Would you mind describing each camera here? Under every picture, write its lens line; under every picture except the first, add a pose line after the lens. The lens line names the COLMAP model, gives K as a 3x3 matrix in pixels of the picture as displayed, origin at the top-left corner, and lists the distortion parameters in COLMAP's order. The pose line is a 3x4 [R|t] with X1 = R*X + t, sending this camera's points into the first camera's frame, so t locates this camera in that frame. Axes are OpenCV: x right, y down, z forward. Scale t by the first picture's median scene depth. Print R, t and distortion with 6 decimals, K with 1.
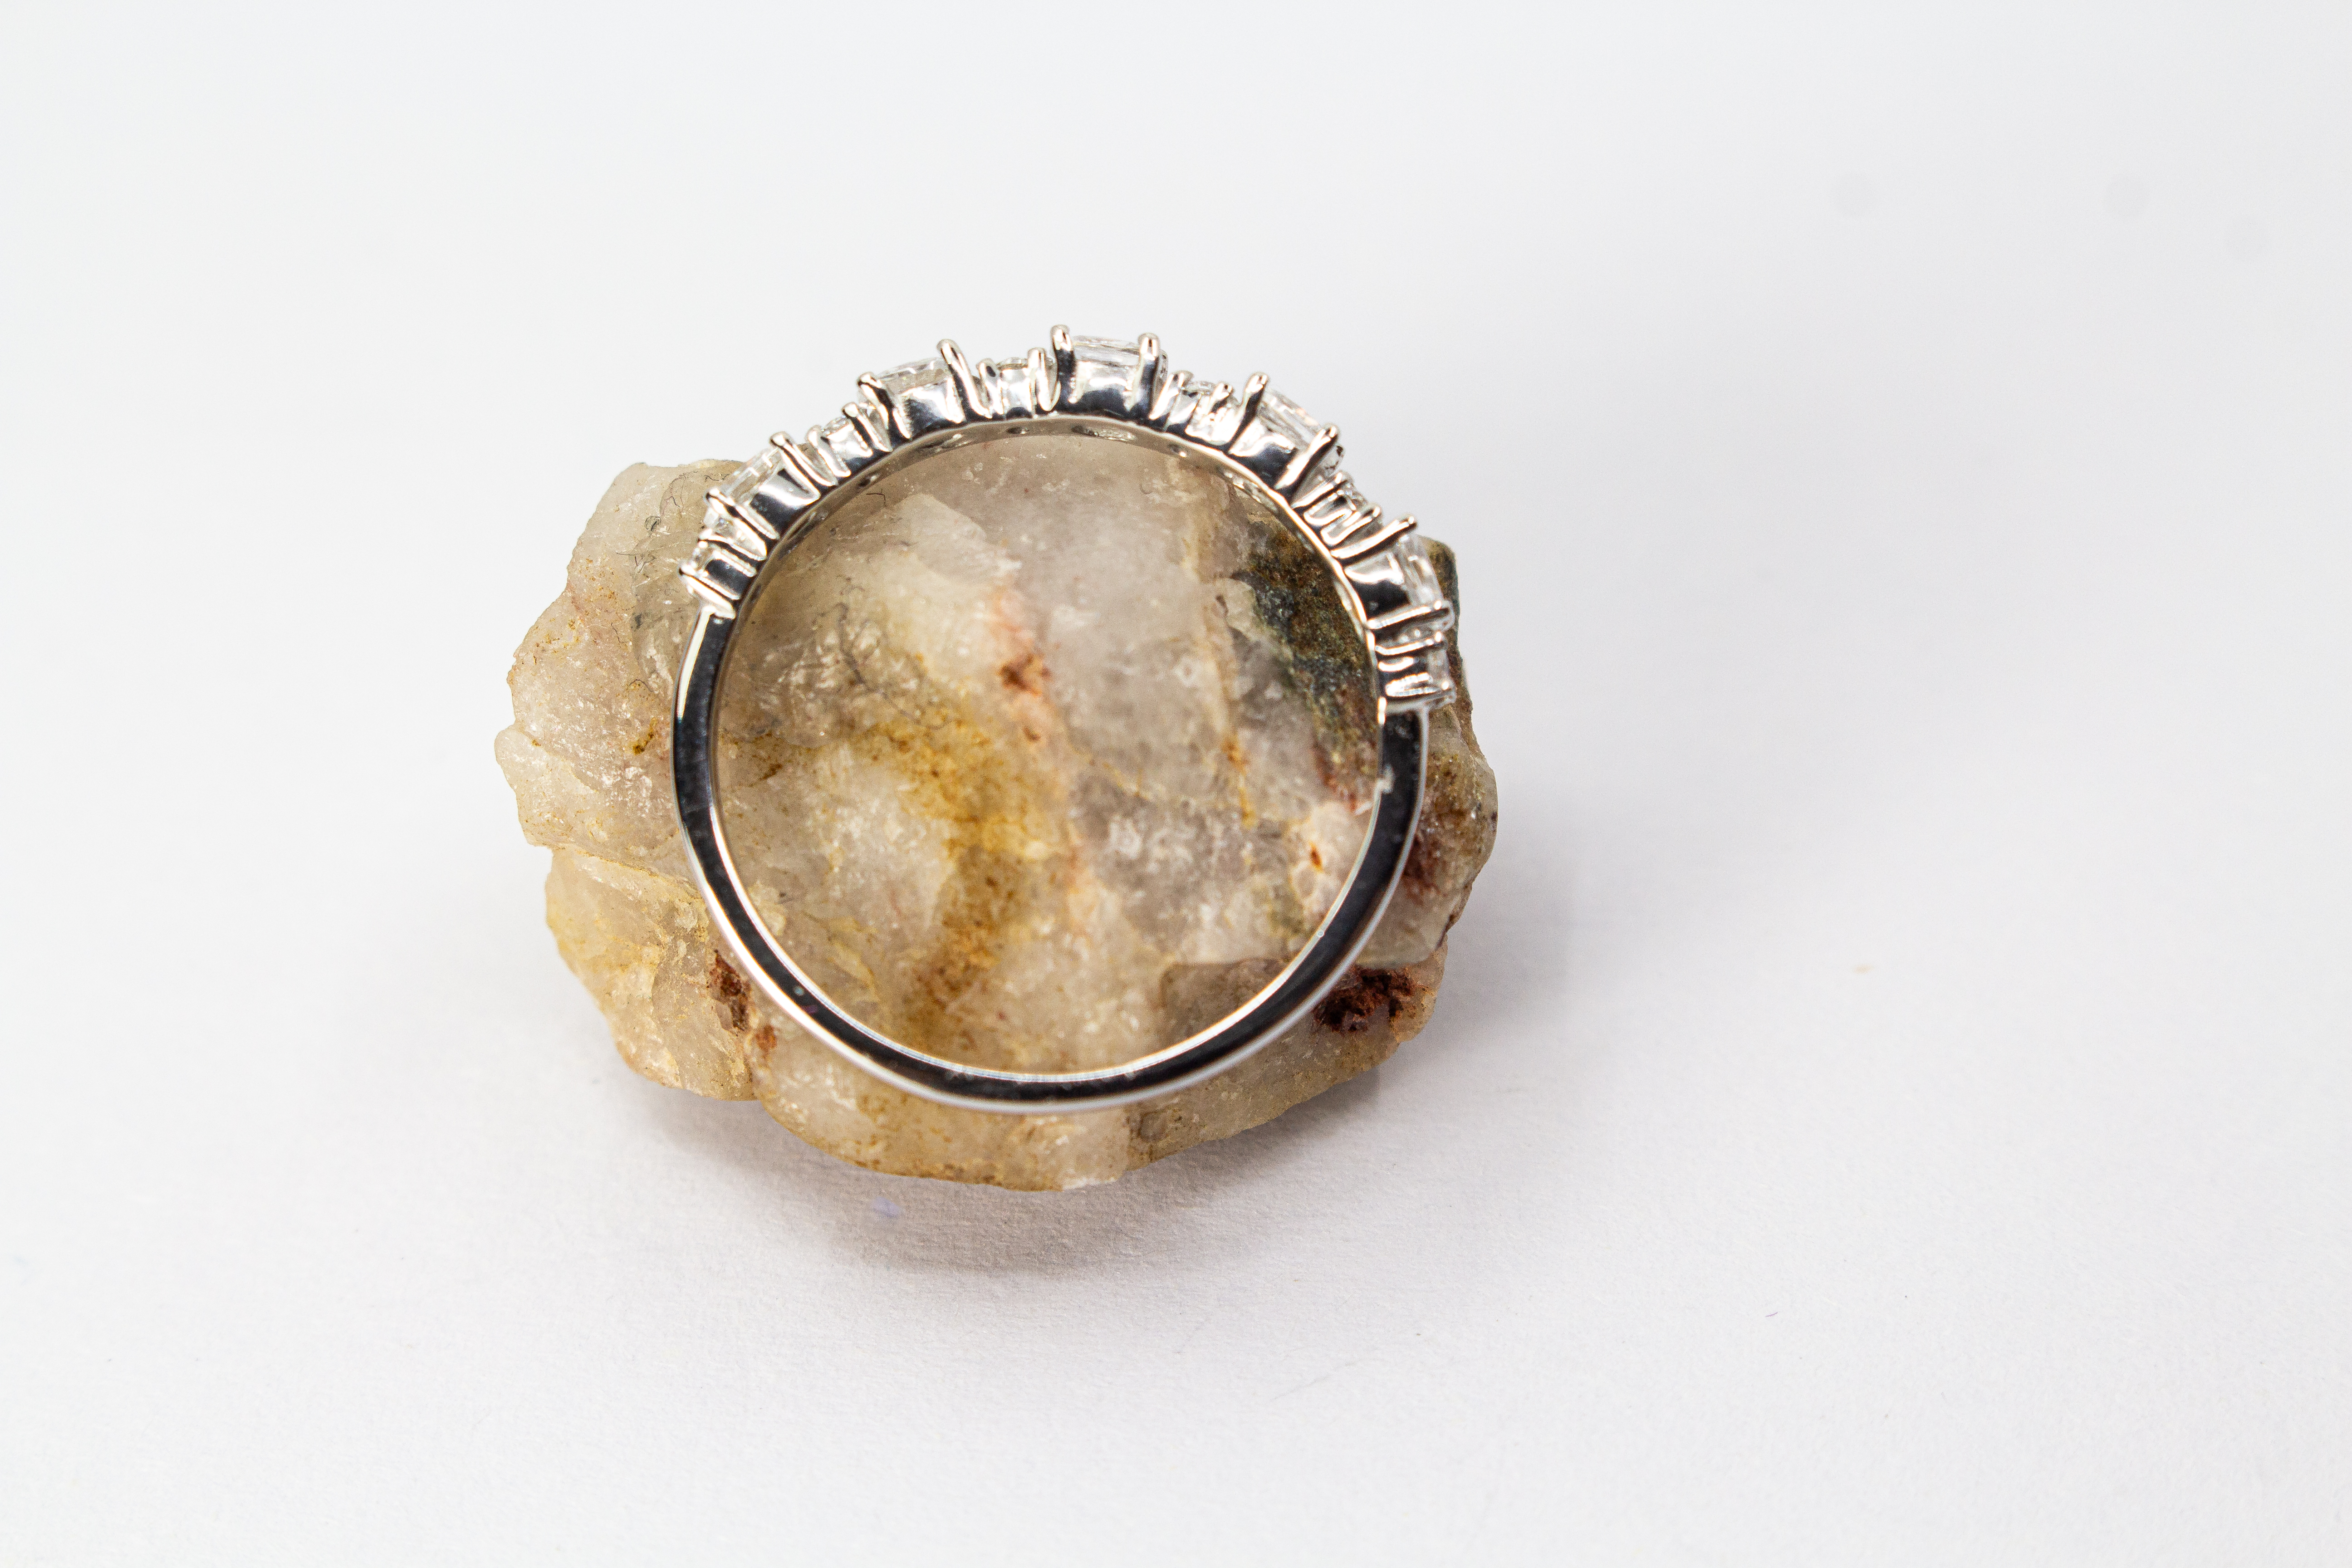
lens RADIAL K [[5435.2, 0, 1176.0], [0, 5435.2, 784.0], [0, 0, 1]] dist [0.010886, 0.362624]
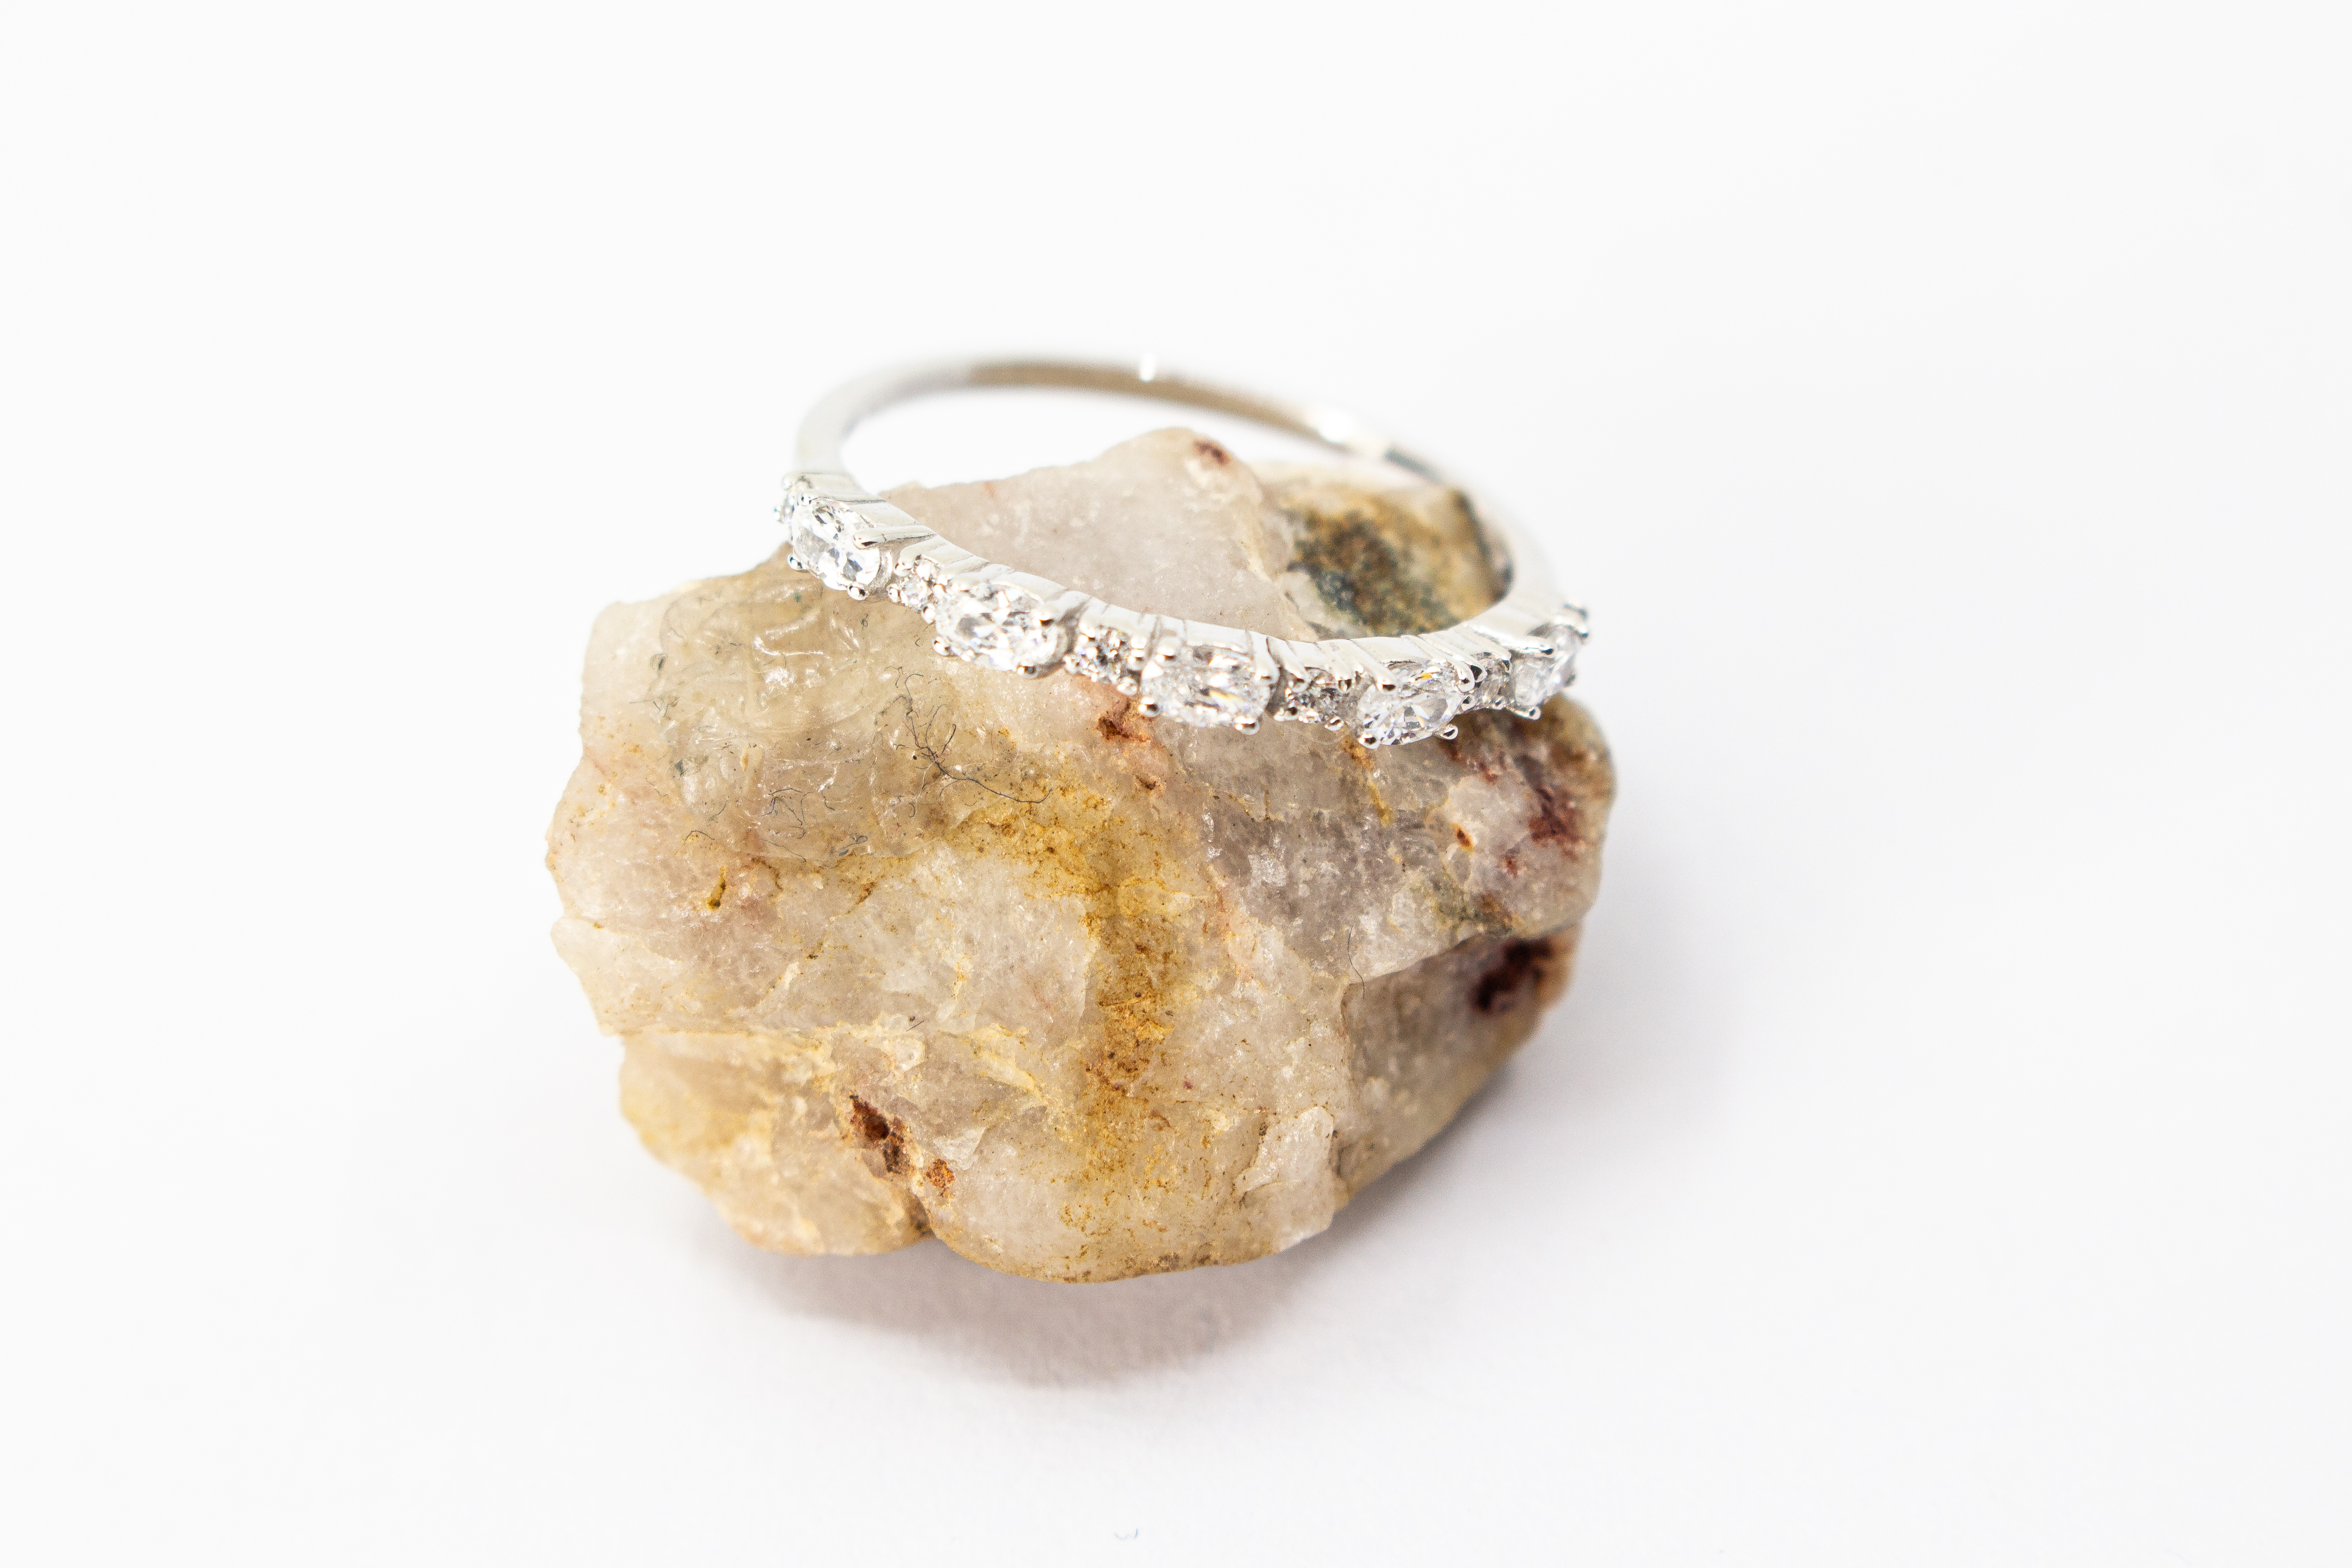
lens RADIAL K [[5435.5, 0, 1176.0], [0, 5435.5, 784.0], [0, 0, 1]] dist [0.010886, 0.362624]
pose [[0.951069, -0.239662, 0.195010, -0.201580], [0.239258, 0.970608, 0.025984, -0.031630], [-0.195506, 0.021946, 0.980457, 0.088643]]
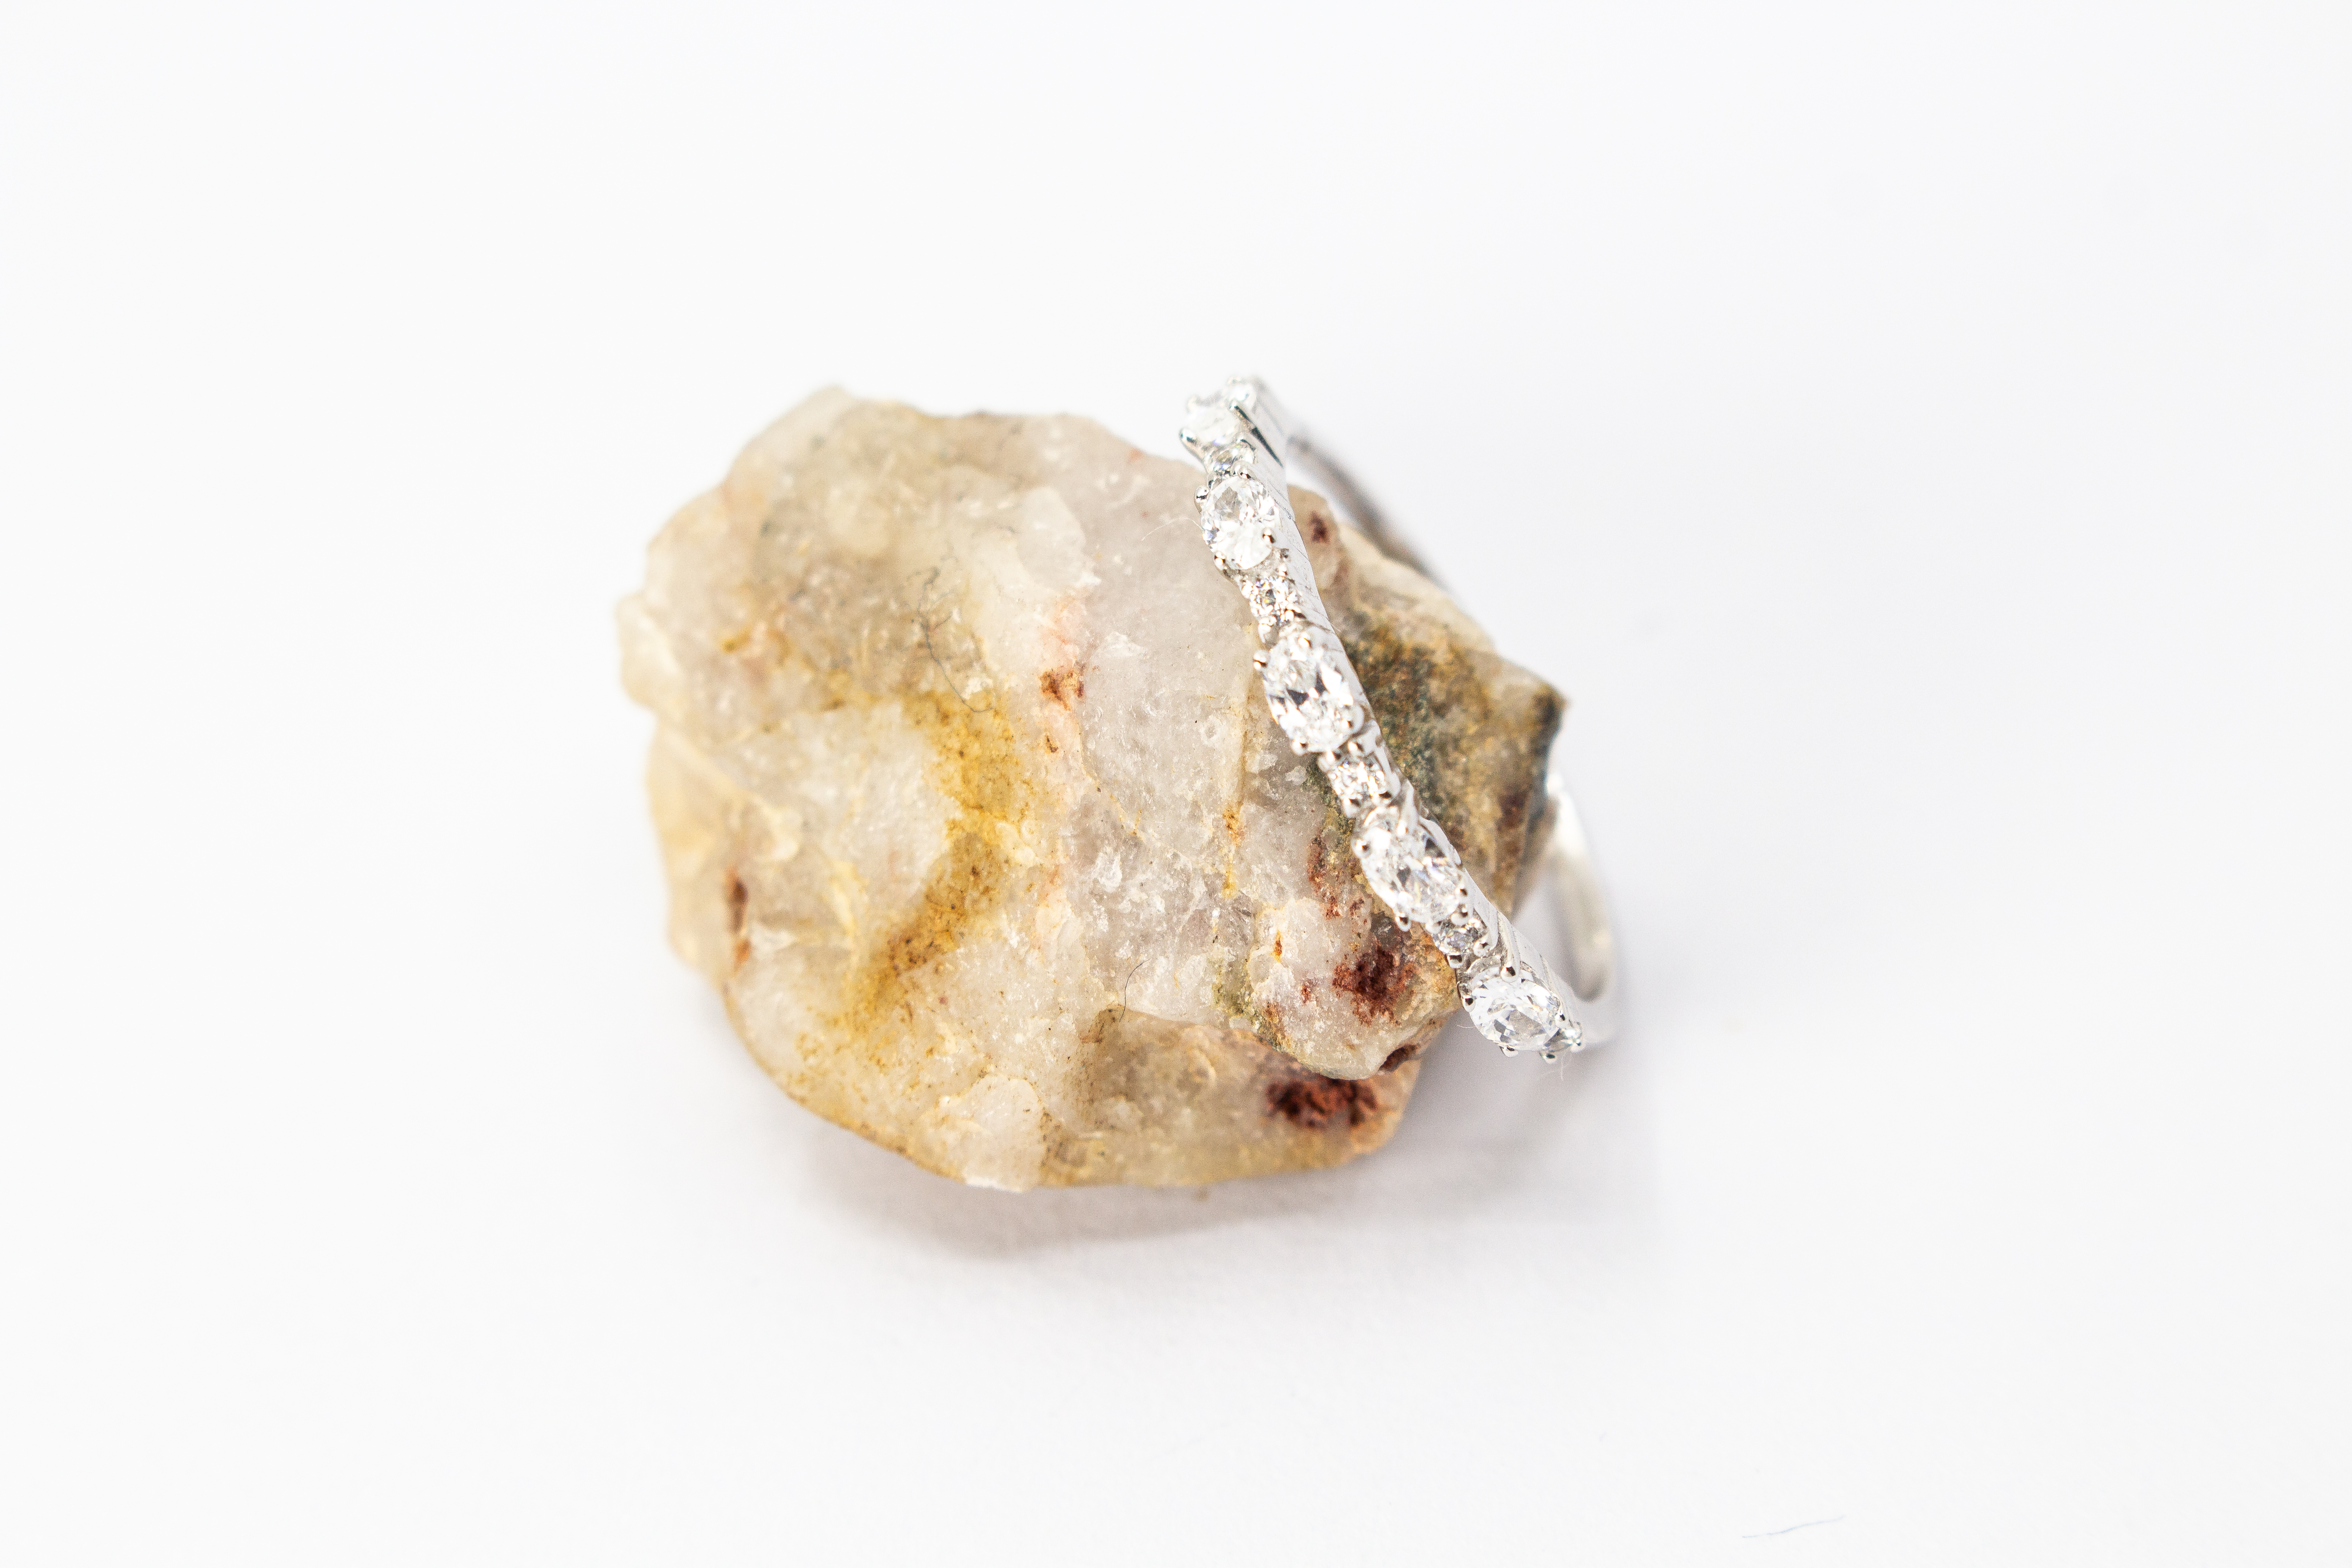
lens RADIAL K [[5435.2, 0, 1176.0], [0, 5435.2, 784.0], [0, 0, 1]] dist [0.010886, 0.362624]
pose [[0.918920, 0.298153, -0.258245, 0.256568], [-0.293601, 0.954229, 0.056964, -0.066187], [0.263409, 0.023476, 0.964398, 0.029919]]
